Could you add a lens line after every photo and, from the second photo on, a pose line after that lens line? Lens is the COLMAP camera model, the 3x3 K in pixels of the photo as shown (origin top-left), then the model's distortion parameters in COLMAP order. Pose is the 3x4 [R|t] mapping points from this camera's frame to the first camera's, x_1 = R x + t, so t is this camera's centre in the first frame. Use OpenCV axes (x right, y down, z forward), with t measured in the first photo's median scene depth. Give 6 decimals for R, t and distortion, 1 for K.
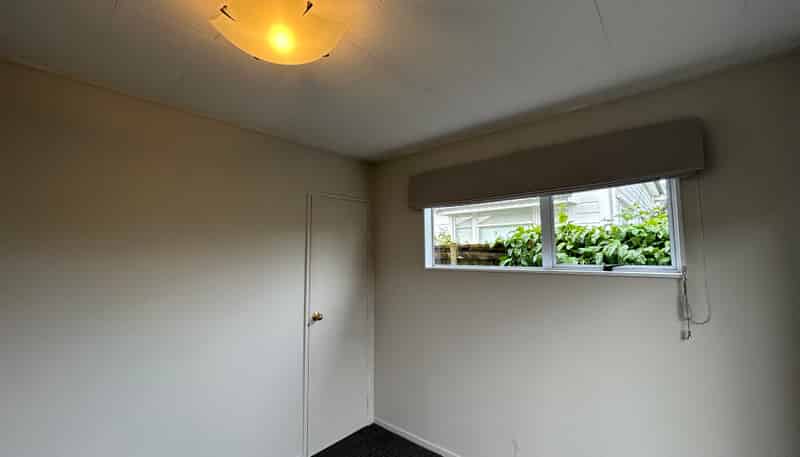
lens RADIAL K [[322.9, 0, 400.0], [0, 322.9, 228.5], [0, 0, 1]] dist [-0.000401, -0.000055]
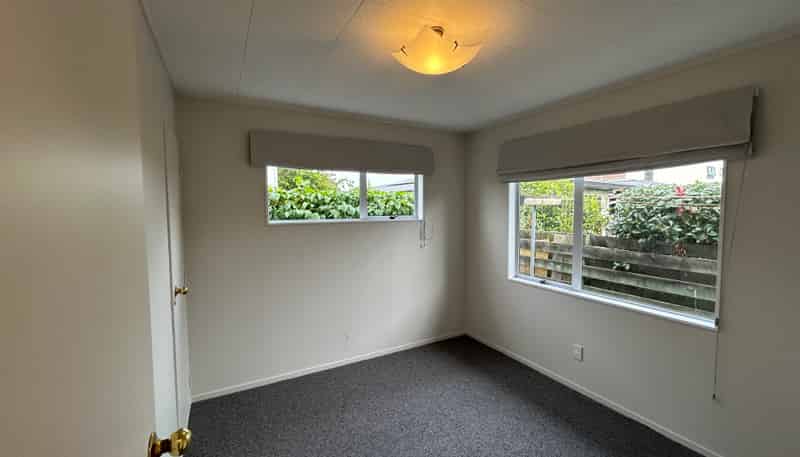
lens RADIAL K [[322.9, 0, 400.0], [0, 322.9, 228.5], [0, 0, 1]] dist [-0.000401, -0.000055]
pose [[0.347955, -0.052113, 0.936062, -0.786350], [-0.066275, 0.994589, 0.080007, 0.026423], [-0.935166, -0.089877, 0.342619, 0.247932]]
